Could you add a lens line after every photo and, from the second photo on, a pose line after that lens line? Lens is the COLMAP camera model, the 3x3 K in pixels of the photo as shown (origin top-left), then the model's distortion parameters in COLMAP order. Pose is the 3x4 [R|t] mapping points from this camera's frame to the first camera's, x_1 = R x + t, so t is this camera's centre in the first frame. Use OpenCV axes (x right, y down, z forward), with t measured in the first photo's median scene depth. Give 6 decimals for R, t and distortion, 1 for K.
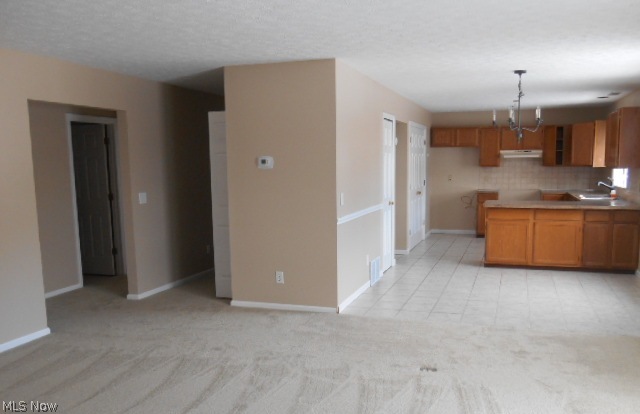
lens RADIAL K [[571.5, 0, 319.9], [0, 571.5, 207.4], [0, 0, 1]] dist [0.007179, 0.010017]
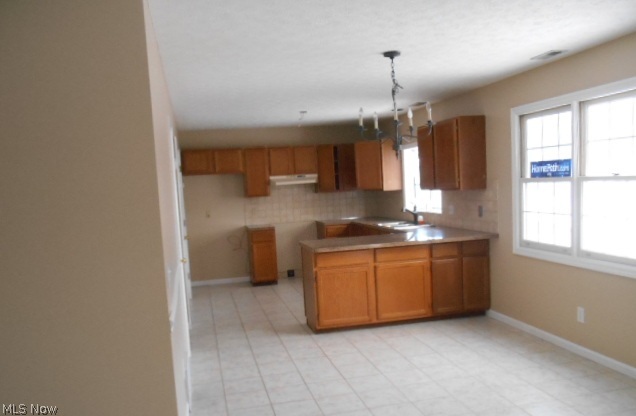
lens RADIAL K [[567.9, 0, 313.3], [0, 567.9, 222.6], [0, 0, 1]] dist [0.007179, 0.010017]
pose [[0.853824, -0.075172, 0.515105, -0.054868], [0.090233, 0.995912, -0.004231, -0.024536], [-0.512681, 0.050092, 0.857117, 0.276574]]
